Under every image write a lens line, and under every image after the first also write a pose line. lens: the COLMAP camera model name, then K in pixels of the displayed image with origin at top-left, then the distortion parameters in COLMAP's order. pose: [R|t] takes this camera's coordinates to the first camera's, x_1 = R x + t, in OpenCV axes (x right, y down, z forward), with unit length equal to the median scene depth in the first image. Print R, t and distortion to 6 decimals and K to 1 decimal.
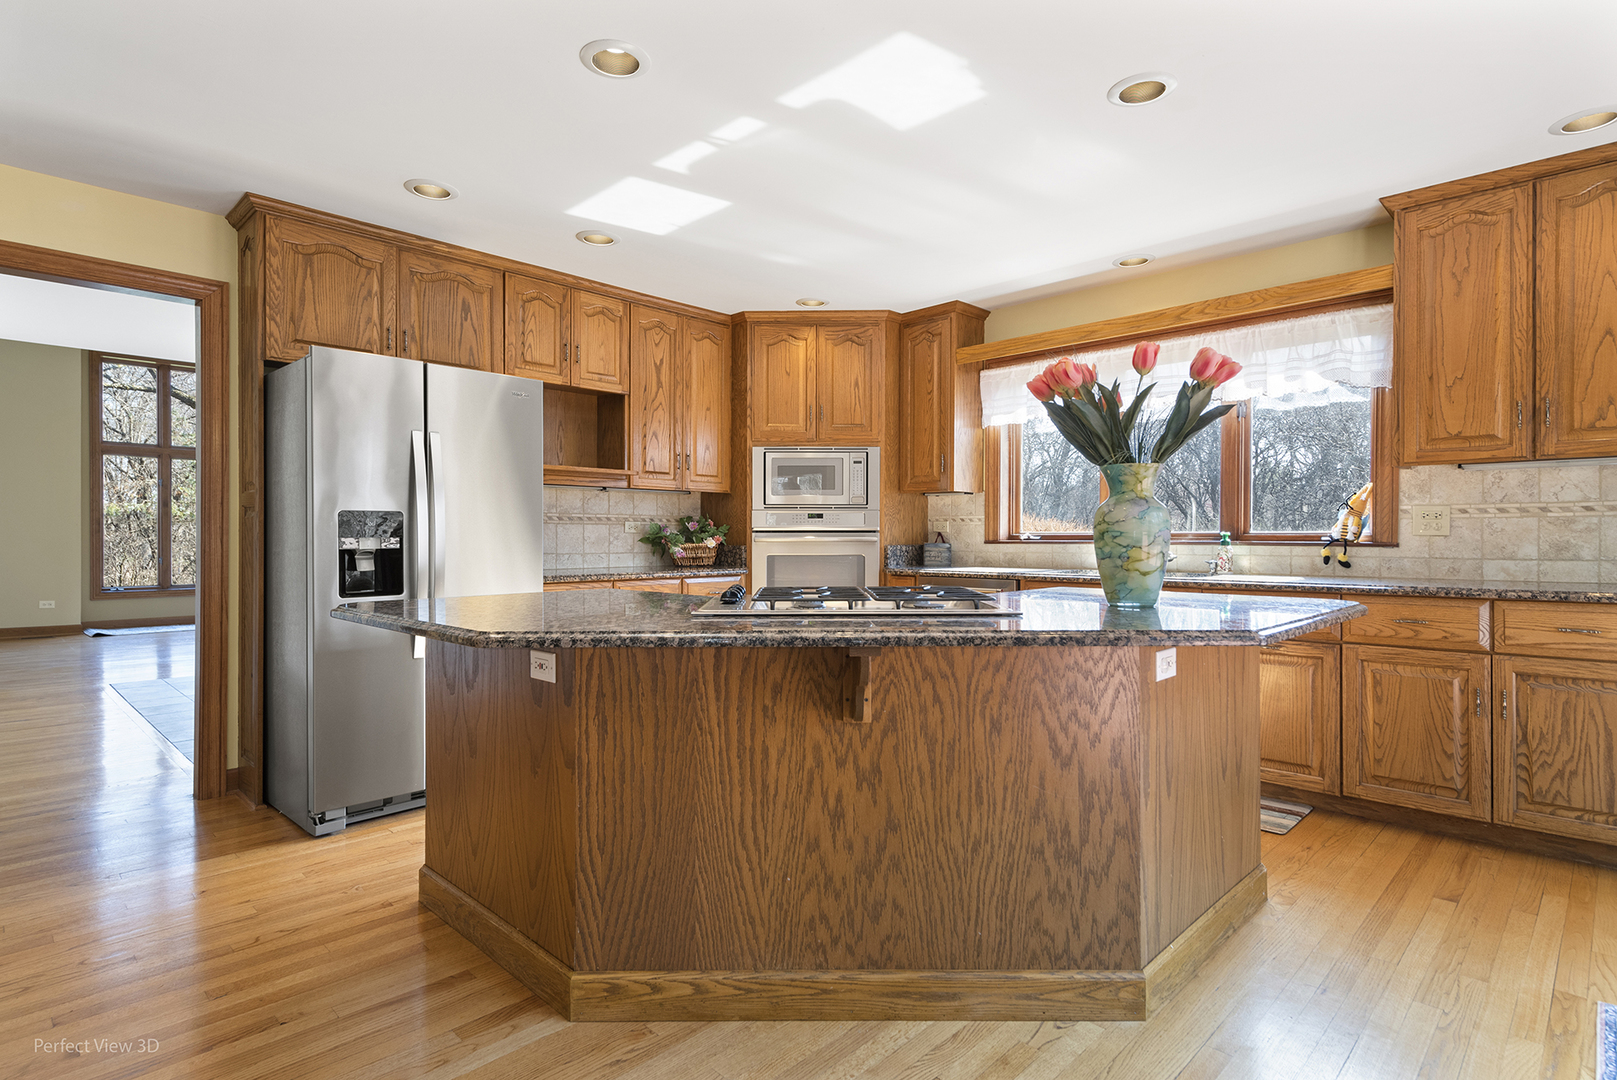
lens RADIAL K [[836.0, 0, 785.3], [0, 836.0, 542.1], [0, 0, 1]] dist [0.020849, 0.000015]
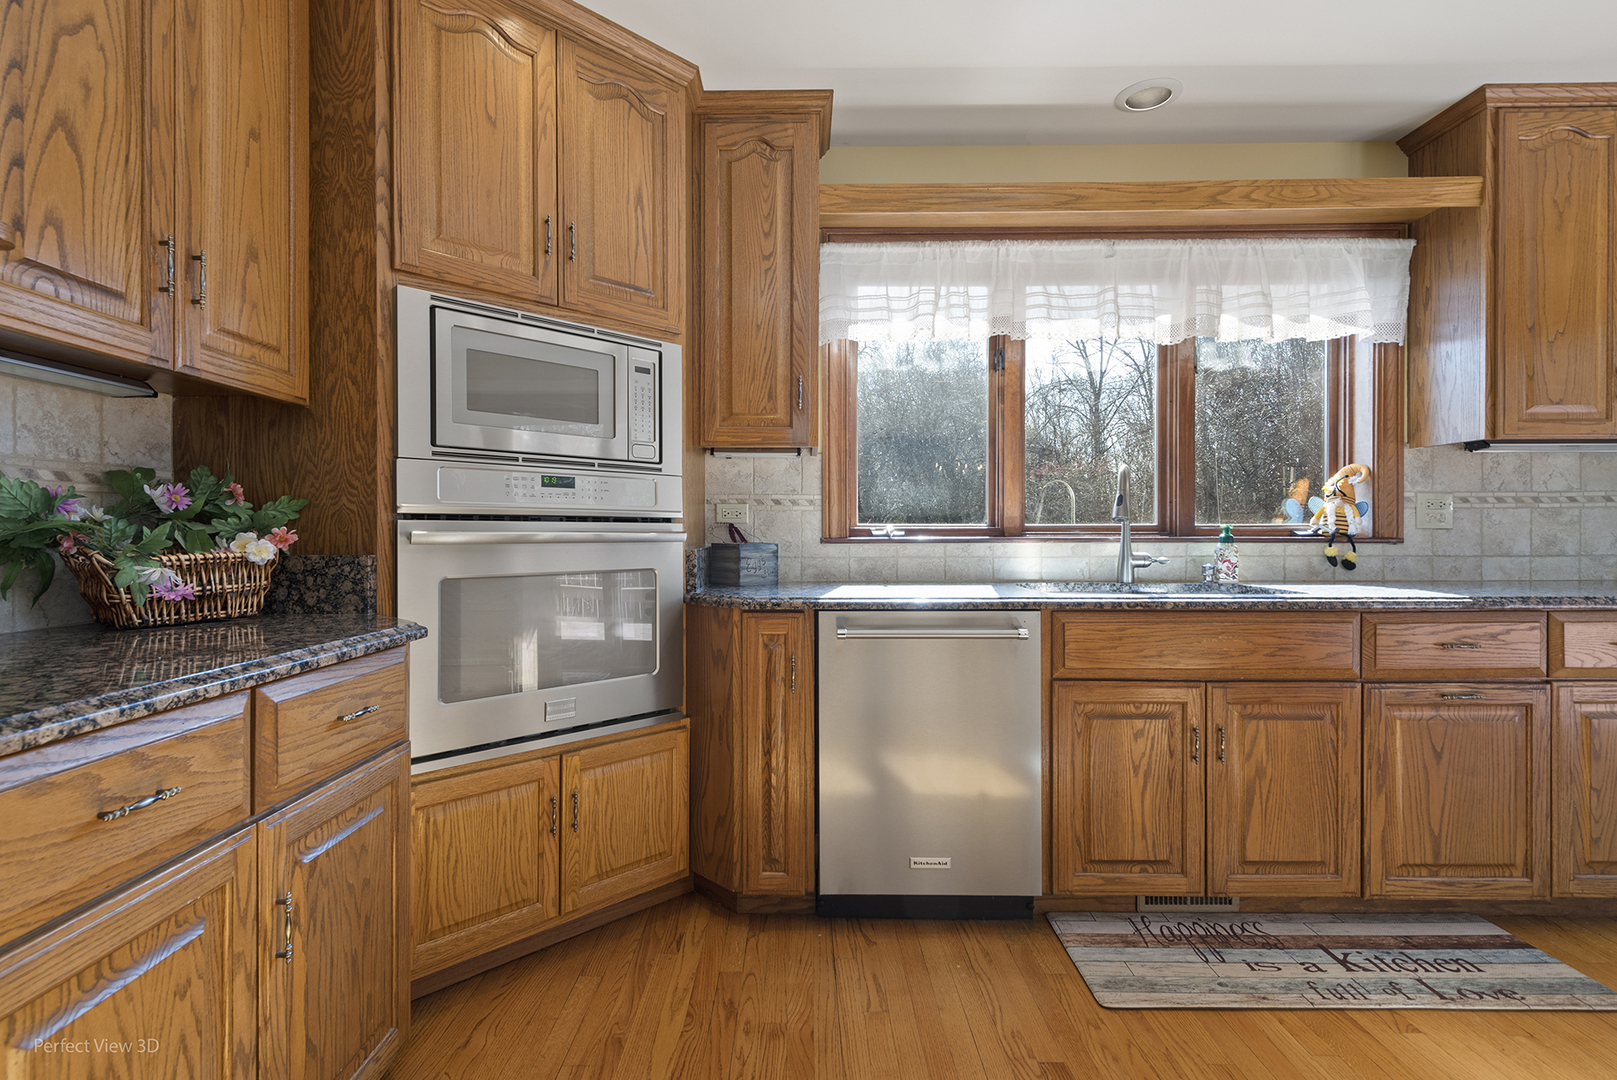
lens RADIAL K [[790.7, 0, 803.2], [0, 790.7, 535.9], [0, 0, 1]] dist [0.016569, -0.001934]
pose [[0.702368, -0.002935, 0.711808, -0.218068], [0.006524, 0.999976, -0.002314, -0.002928], [-0.711784, 0.006269, 0.702370, 0.843240]]
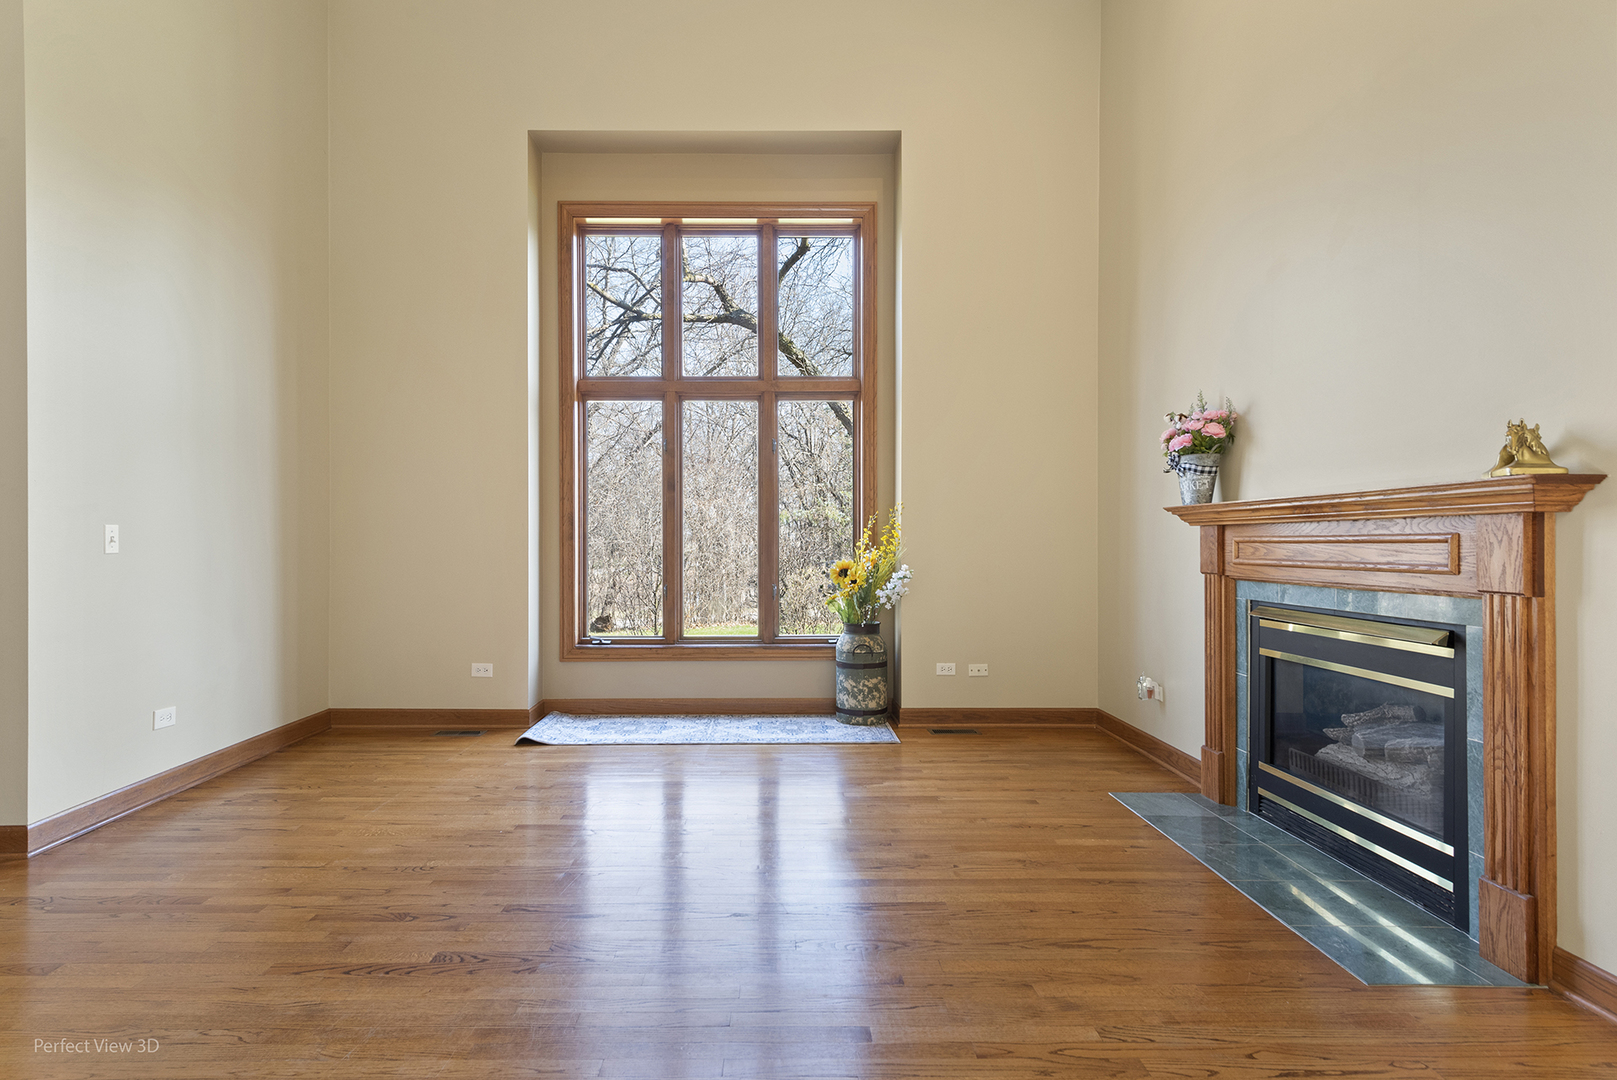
lens RADIAL K [[831.9, 0, 768.7], [0, 831.9, 546.9], [0, 0, 1]] dist [0.007100, -0.001456]
pose [[0.721153, -0.001357, -0.692775, -0.889048], [-0.002453, 0.999987, -0.004512, -0.012265], [0.692772, 0.004953, 0.721140, 1.801639]]
